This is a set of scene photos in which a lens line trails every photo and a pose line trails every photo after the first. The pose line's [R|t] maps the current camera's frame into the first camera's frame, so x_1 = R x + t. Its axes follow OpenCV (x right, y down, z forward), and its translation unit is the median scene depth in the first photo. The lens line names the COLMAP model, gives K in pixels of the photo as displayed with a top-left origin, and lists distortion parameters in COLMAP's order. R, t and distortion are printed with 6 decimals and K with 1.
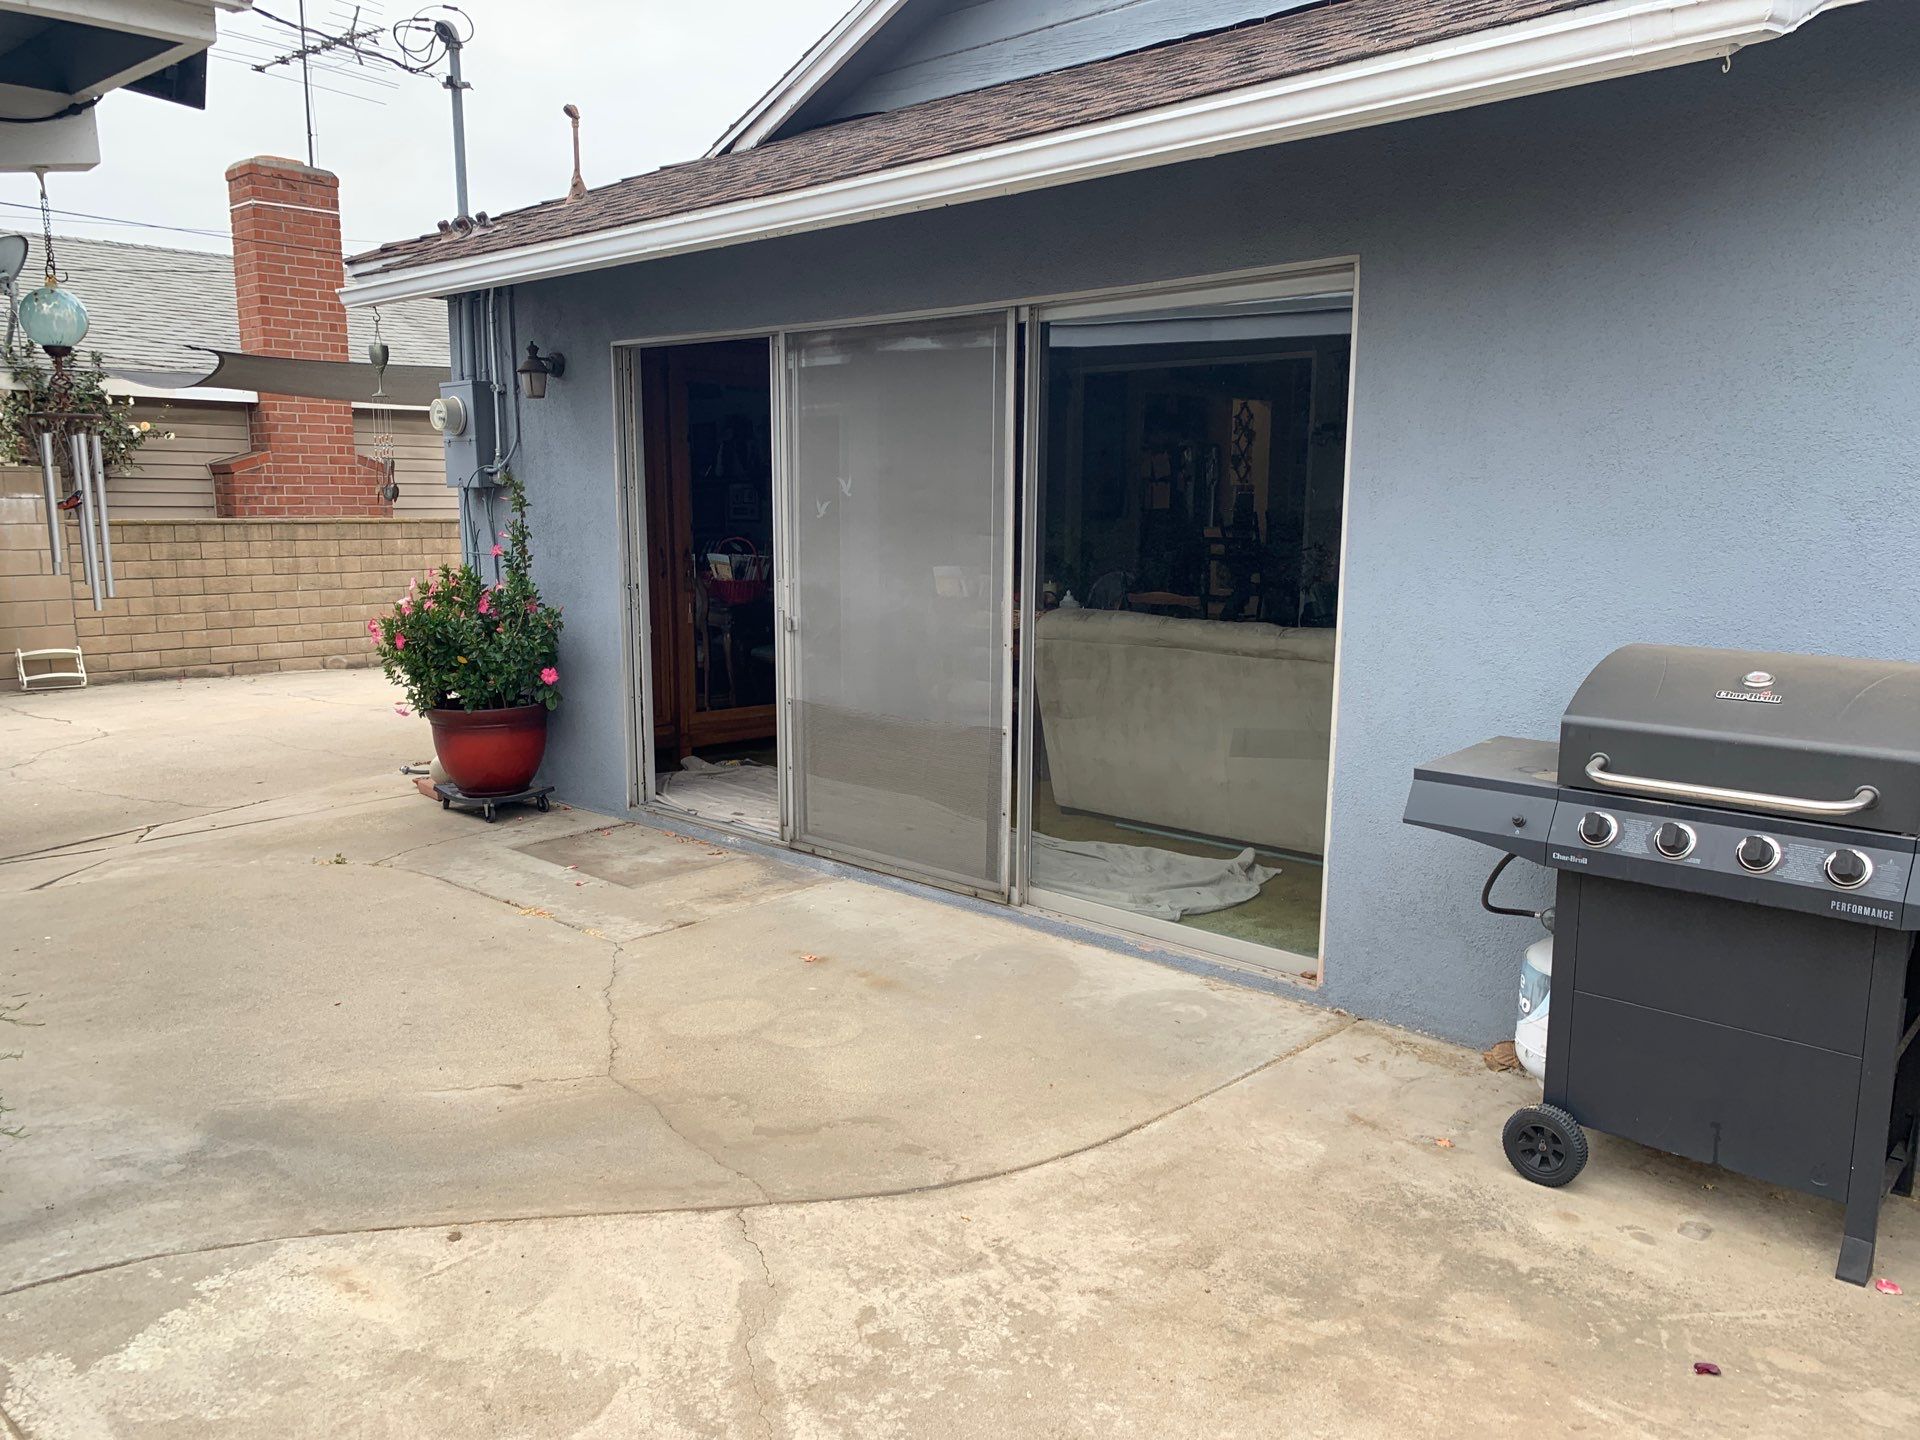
lens RADIAL K [[1415.4, 0, 938.0], [0, 1415.4, 728.8], [0, 0, 1]] dist [0.028364, -0.035013]
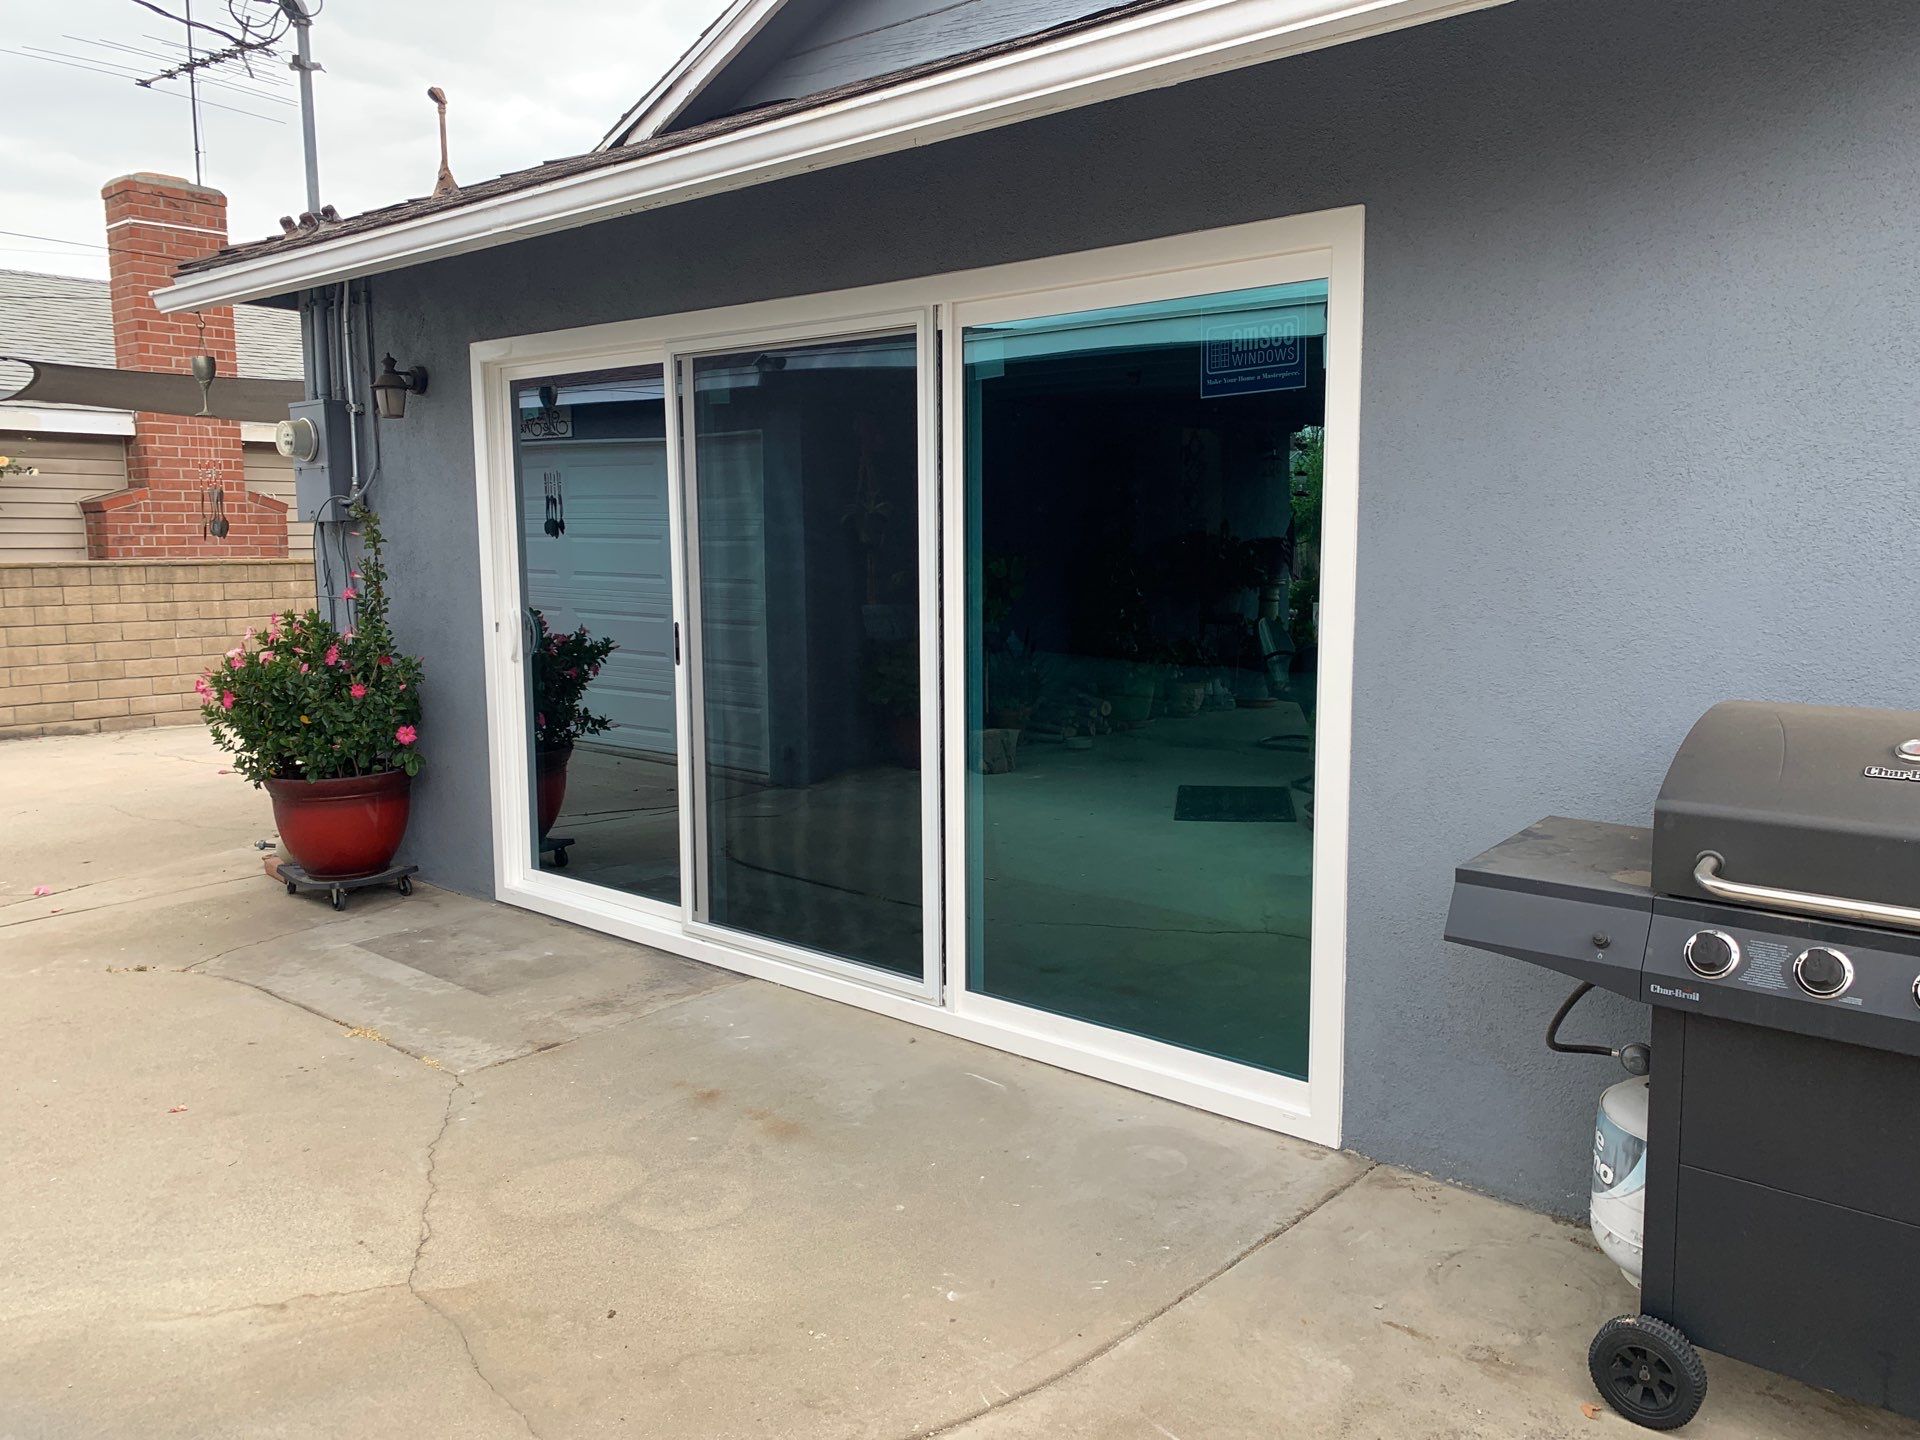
lens RADIAL K [[1431.5, 0, 958.2], [0, 1431.5, 693.0], [0, 0, 1]] dist [0.002945, 0.001886]
pose [[0.998731, -0.013240, 0.048591, 0.016691], [0.015700, 0.998595, -0.050605, -0.016262], [-0.047853, 0.051304, 0.997536, 0.125768]]
